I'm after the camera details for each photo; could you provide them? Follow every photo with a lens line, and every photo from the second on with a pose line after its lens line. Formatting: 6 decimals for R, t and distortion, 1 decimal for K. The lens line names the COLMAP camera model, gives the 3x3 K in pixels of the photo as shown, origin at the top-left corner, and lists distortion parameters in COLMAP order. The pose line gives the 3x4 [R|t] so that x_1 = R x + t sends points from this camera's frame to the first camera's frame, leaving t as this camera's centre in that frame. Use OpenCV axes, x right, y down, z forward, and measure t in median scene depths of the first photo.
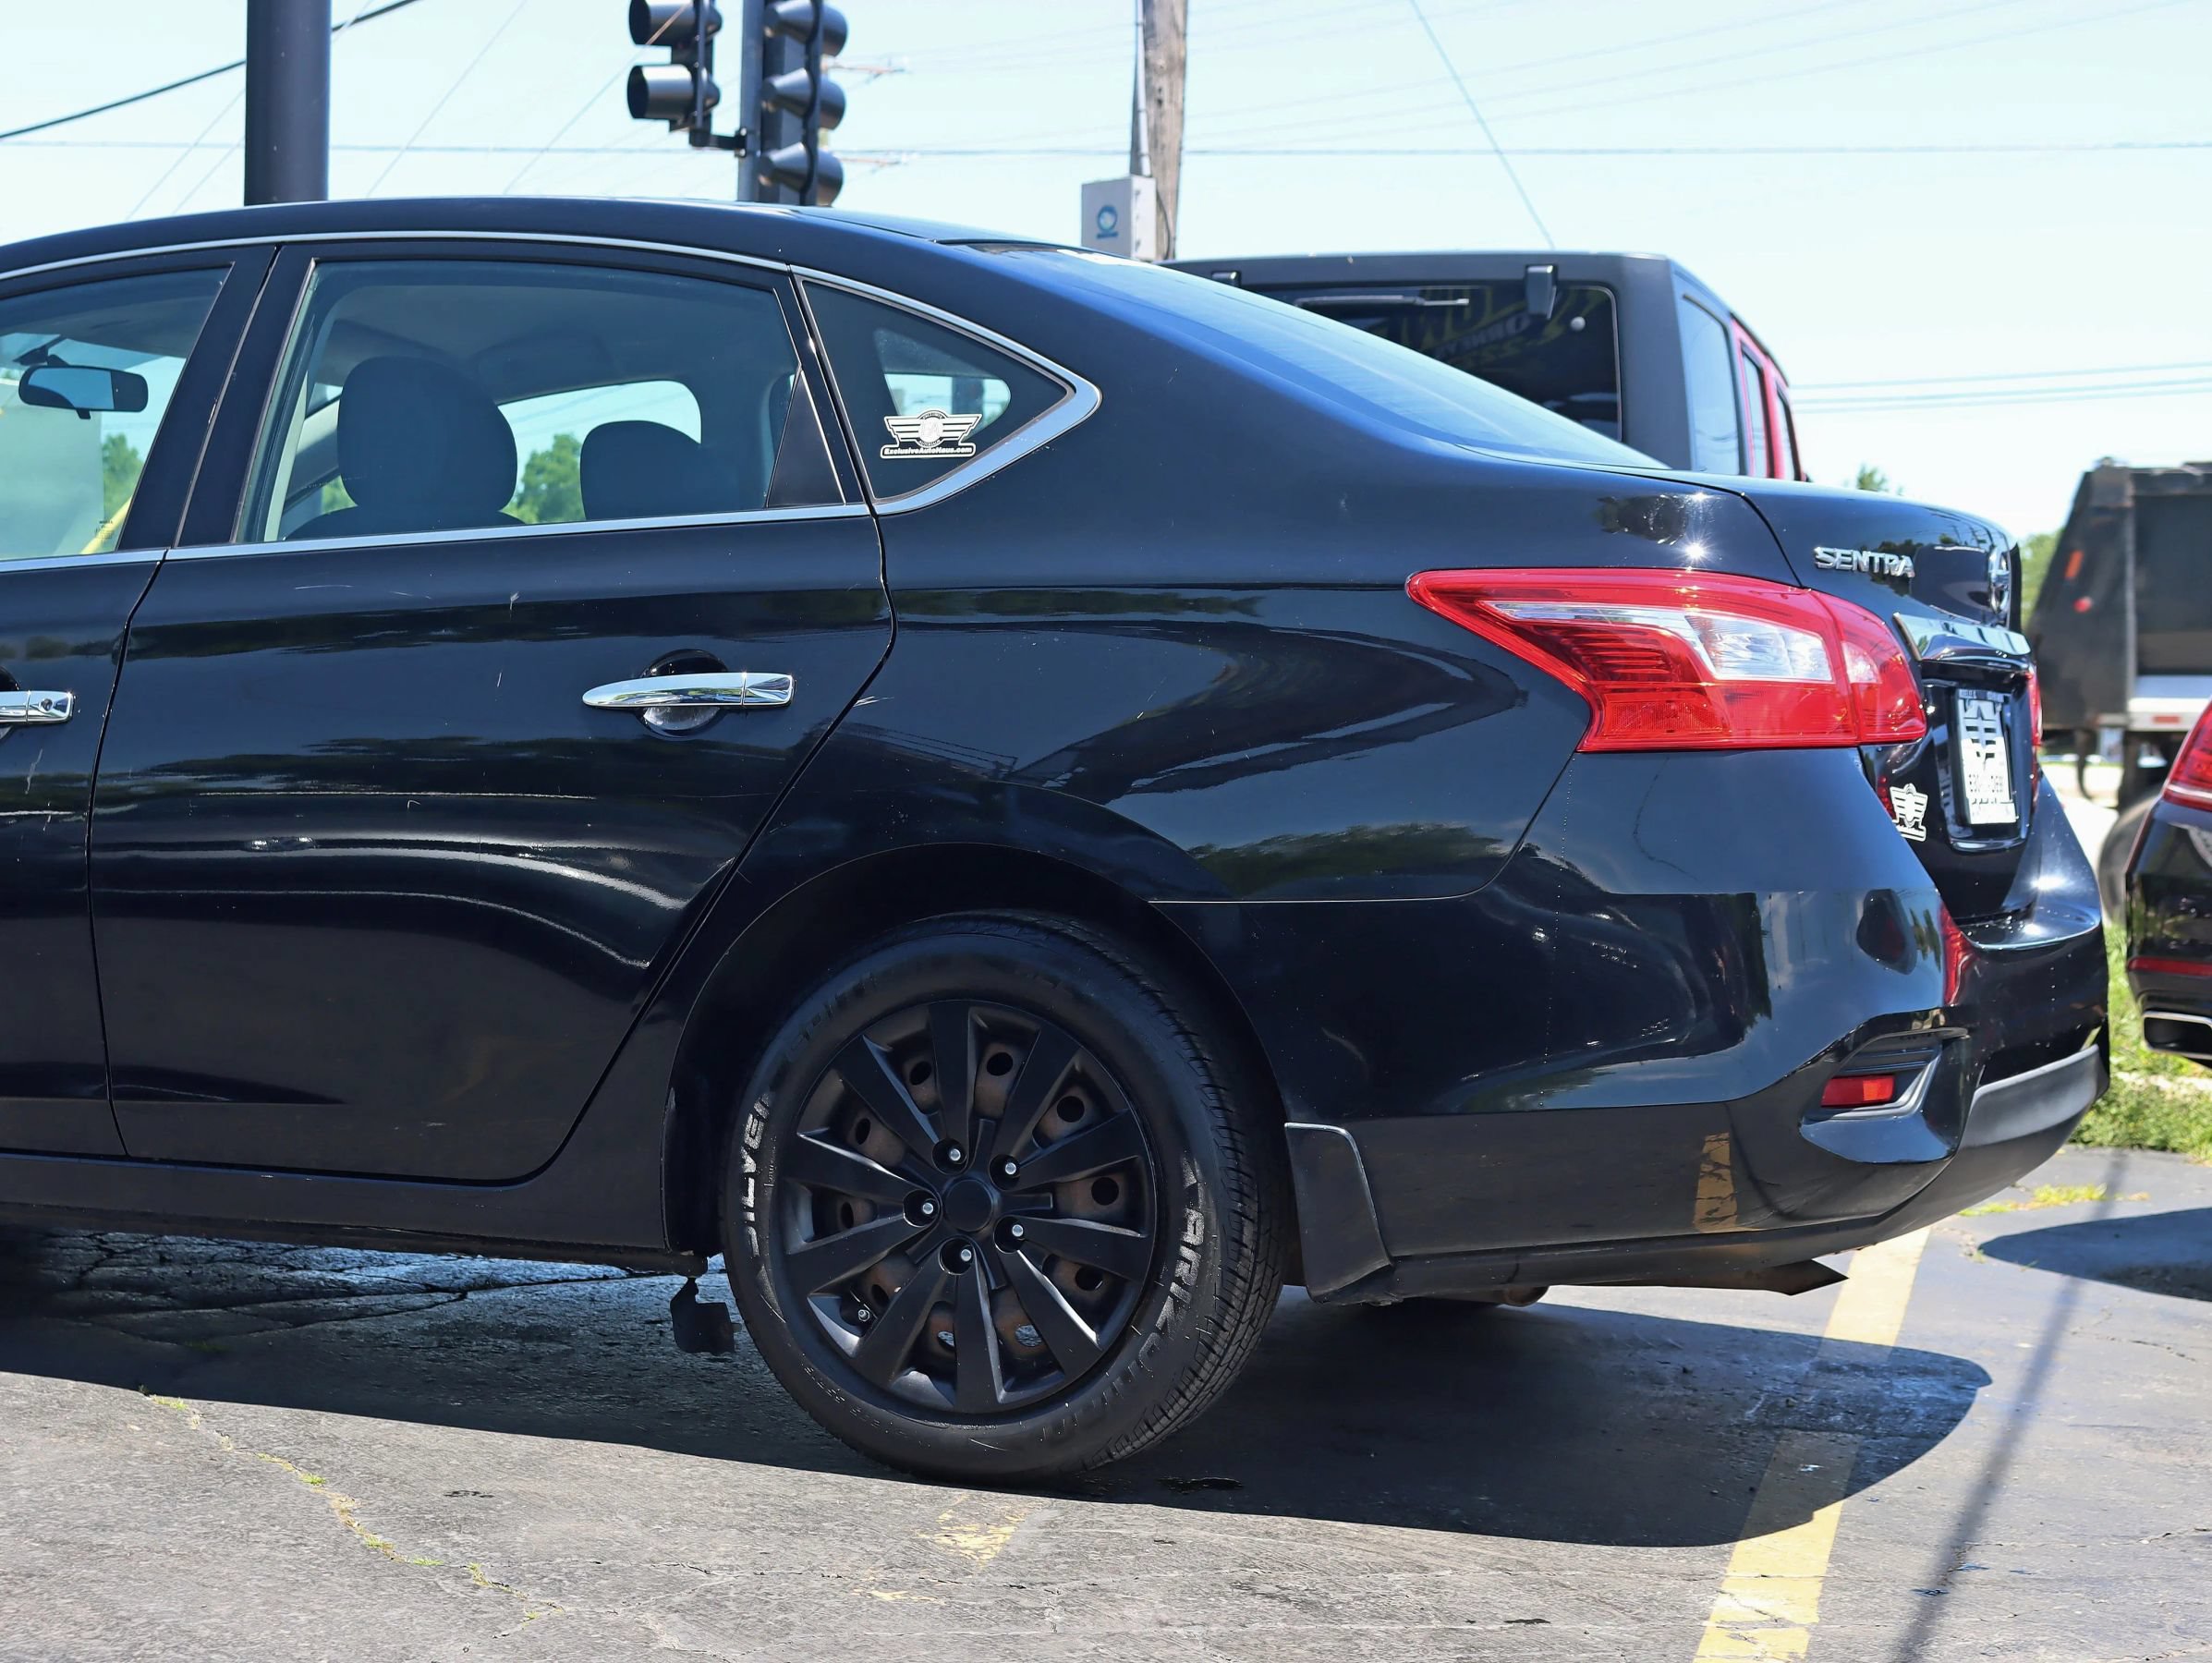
lens RADIAL K [[3954.5, 0, 1093.8], [0, 3954.5, 818.6], [0, 0, 1]] dist [-0.036720, 0.000000]
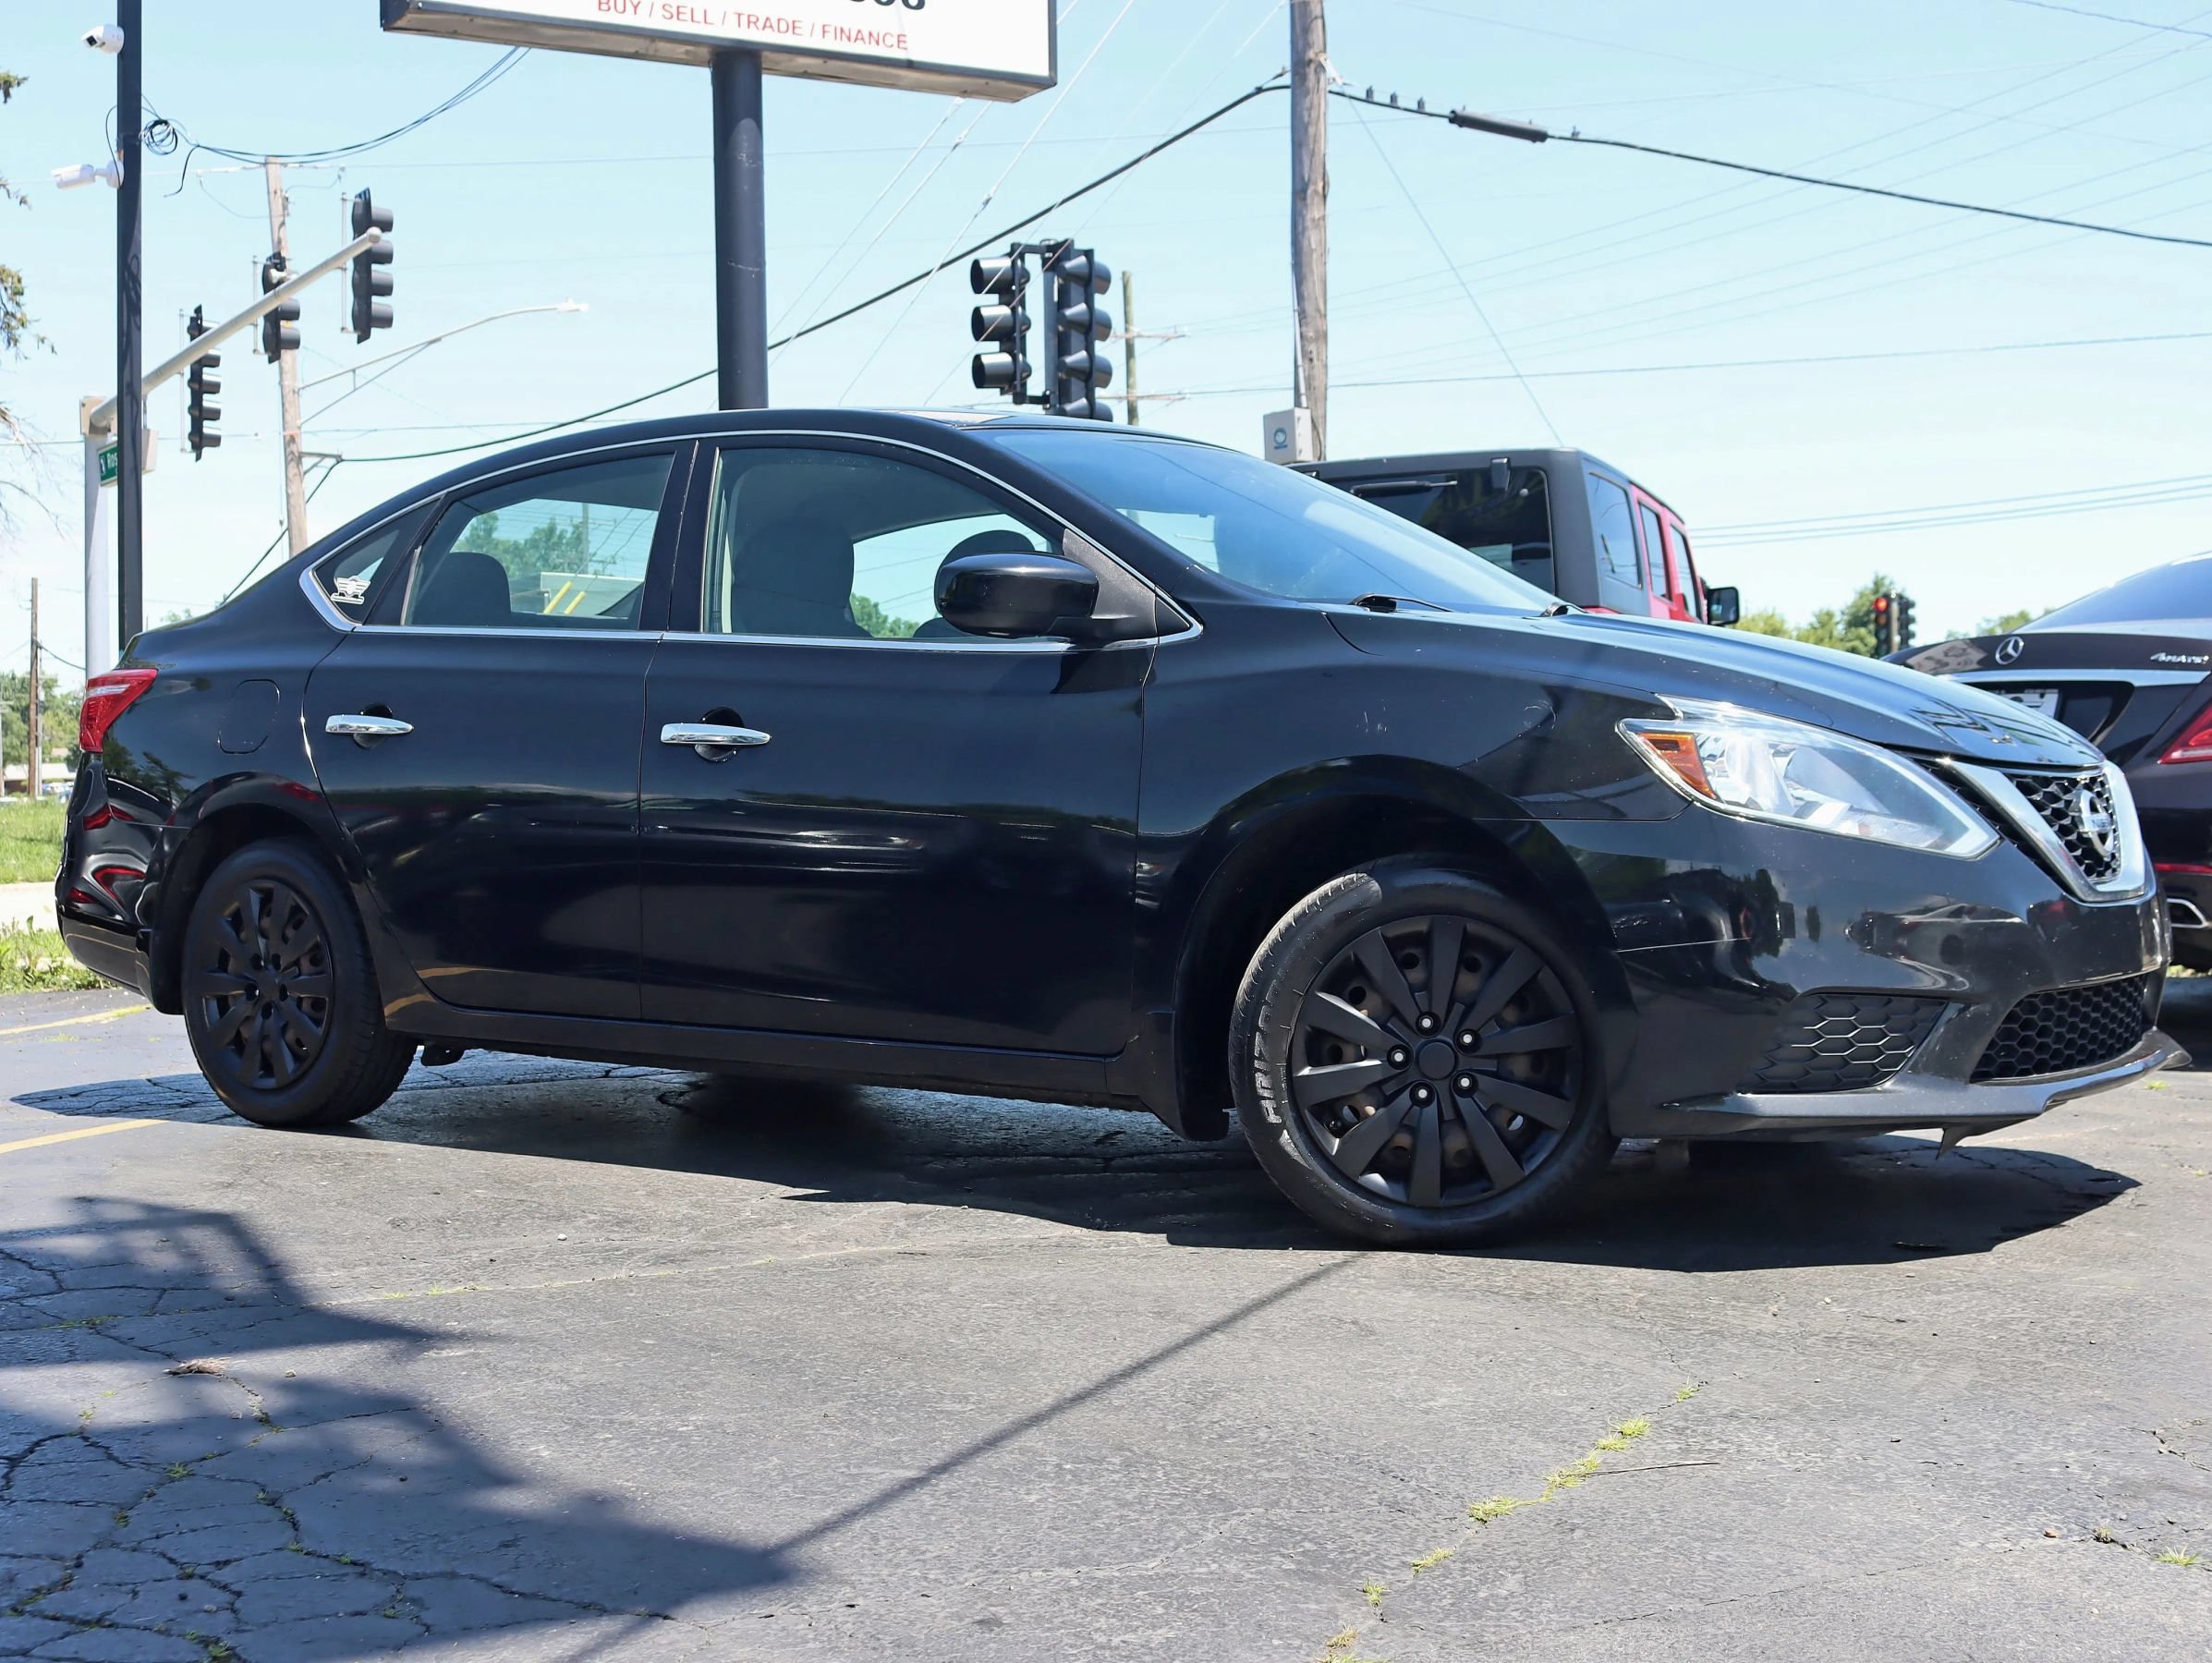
lens RADIAL K [[2690.1, 0, 1105.3], [0, 2690.1, 835.0], [0, 0, 1]] dist [-0.092192, 0.000000]
pose [[0.995439, -0.042043, -0.085632, 0.093852], [0.041805, 0.999115, -0.004579, 0.033275], [0.085749, 0.000978, 0.996316, -0.282976]]
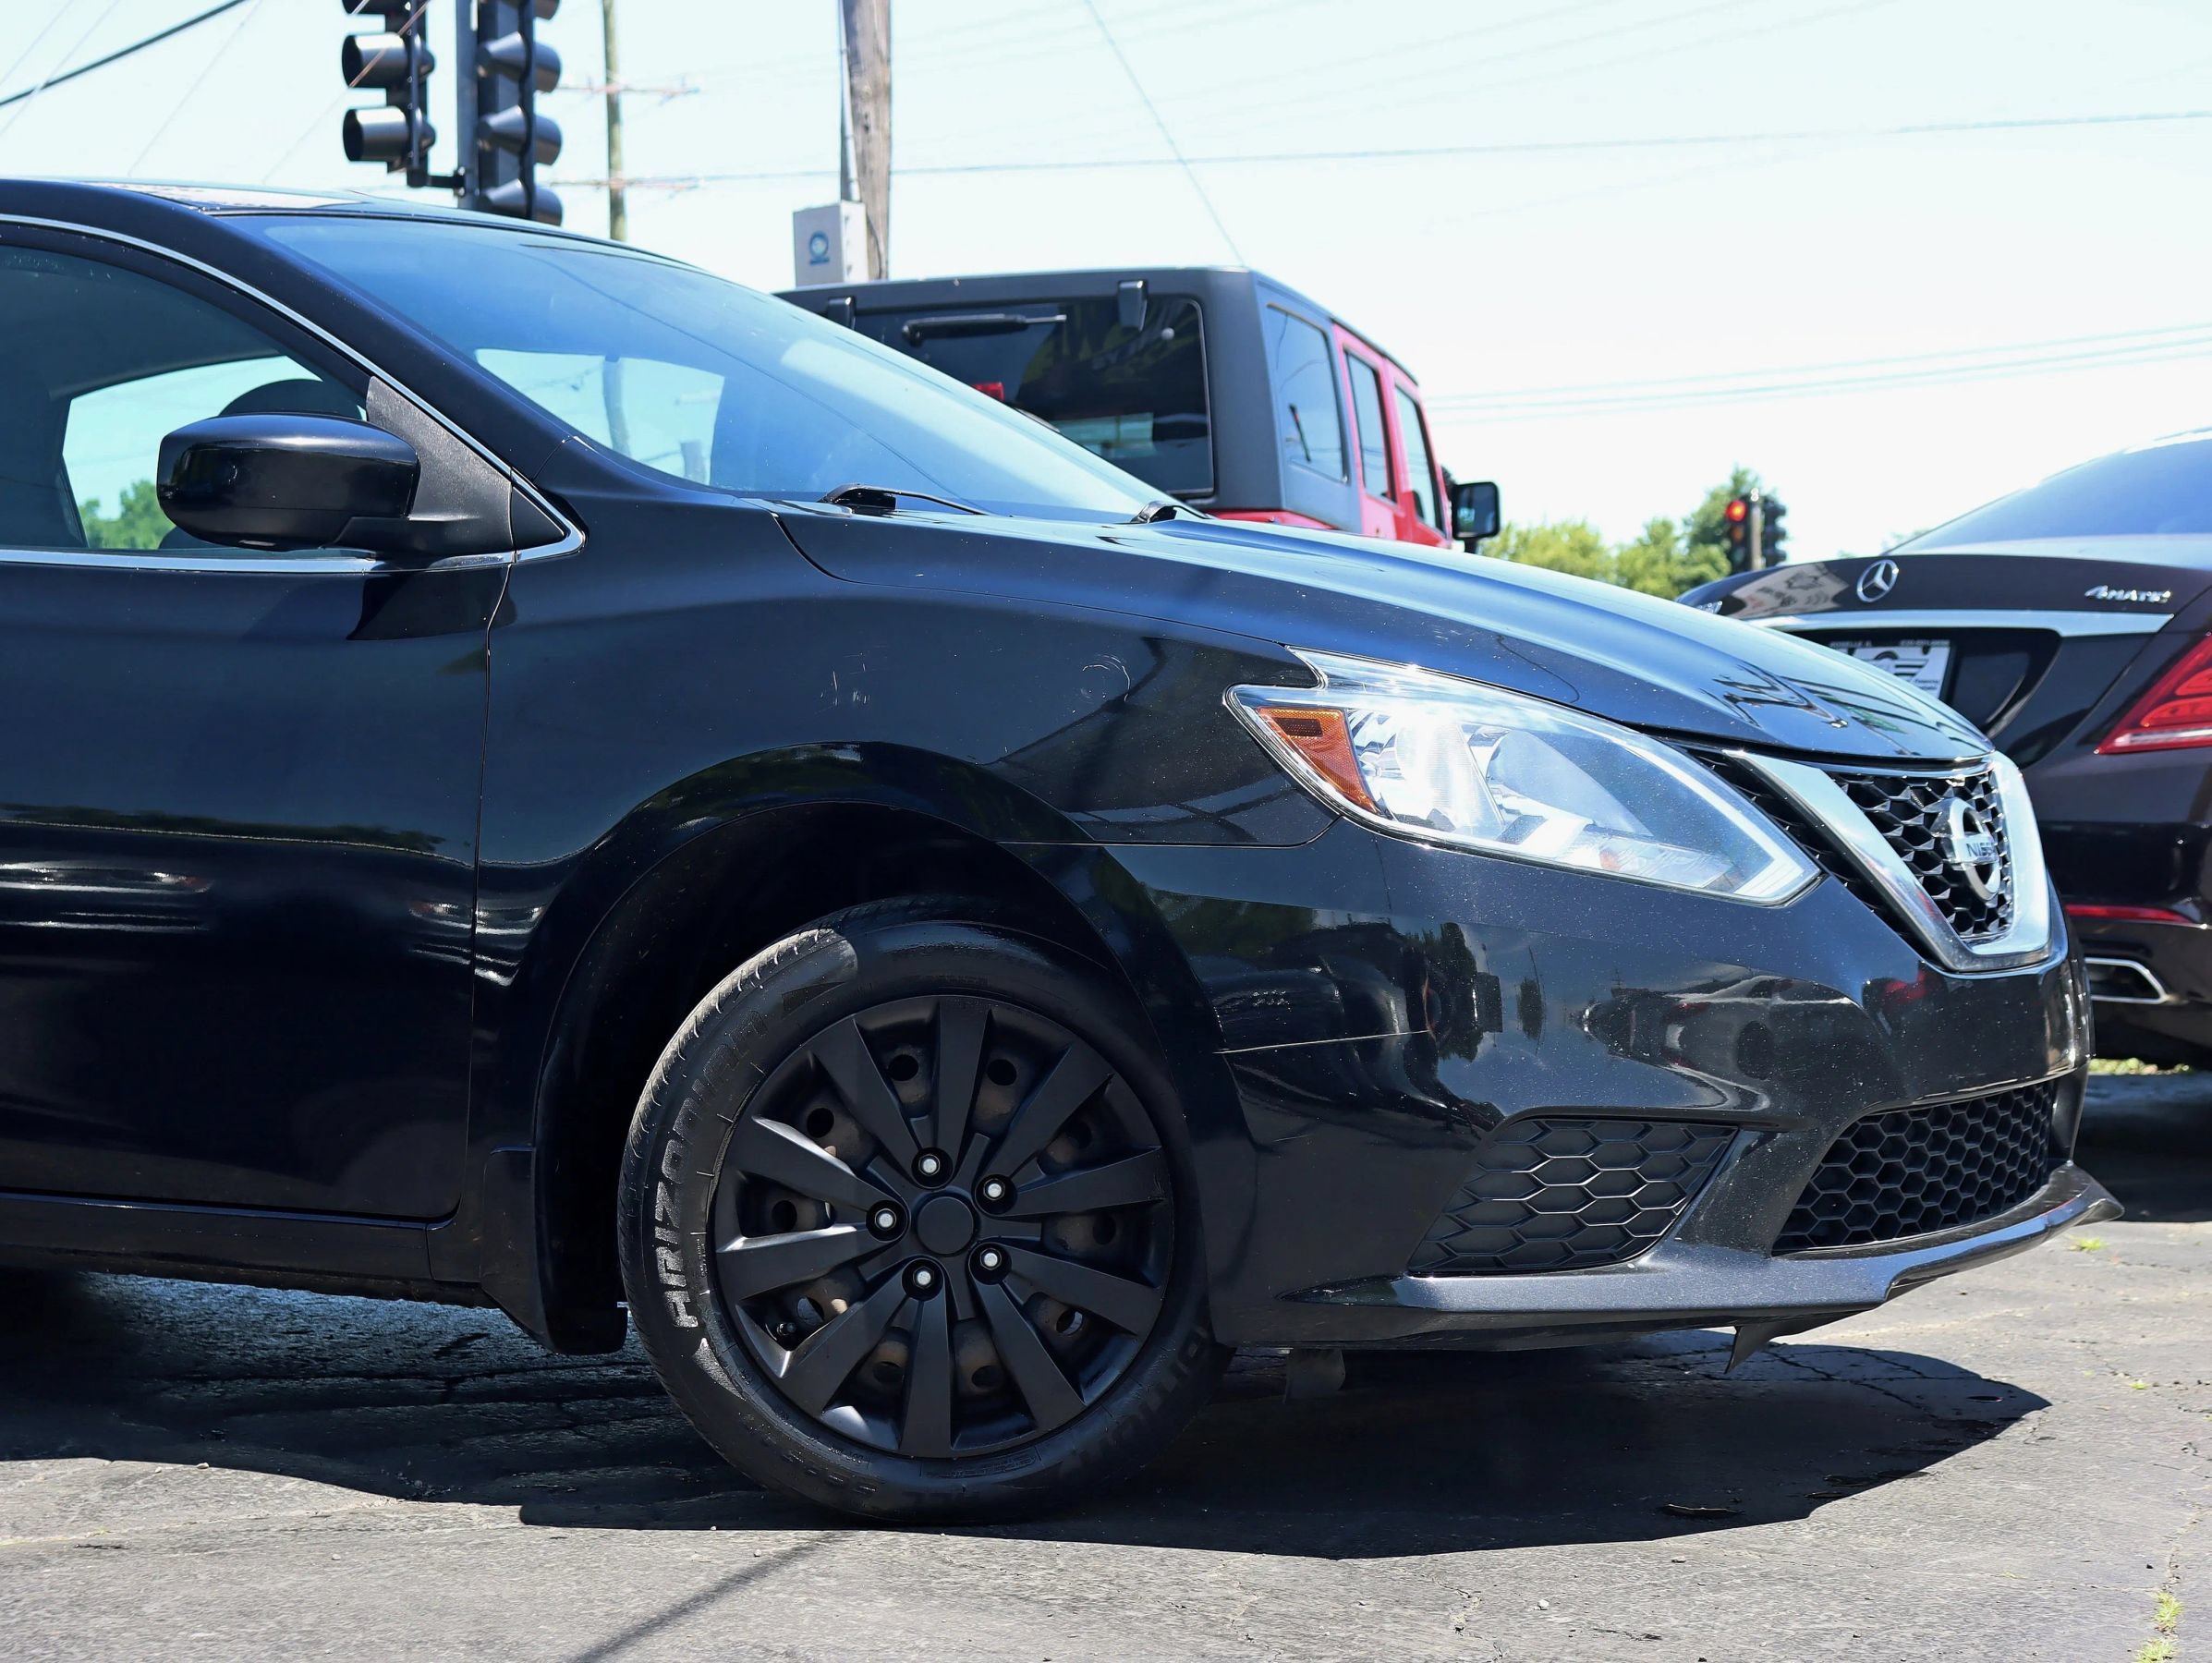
lens RADIAL K [[4090.8, 0, 1103.7], [0, 4090.8, 825.4], [0, 0, 1]] dist [-0.051644, 0.000000]
pose [[0.998242, -0.041002, 0.042791, 0.127007], [0.041300, 0.999128, -0.006109, 0.031286], [-0.042503, 0.007865, 0.999065, -0.238050]]
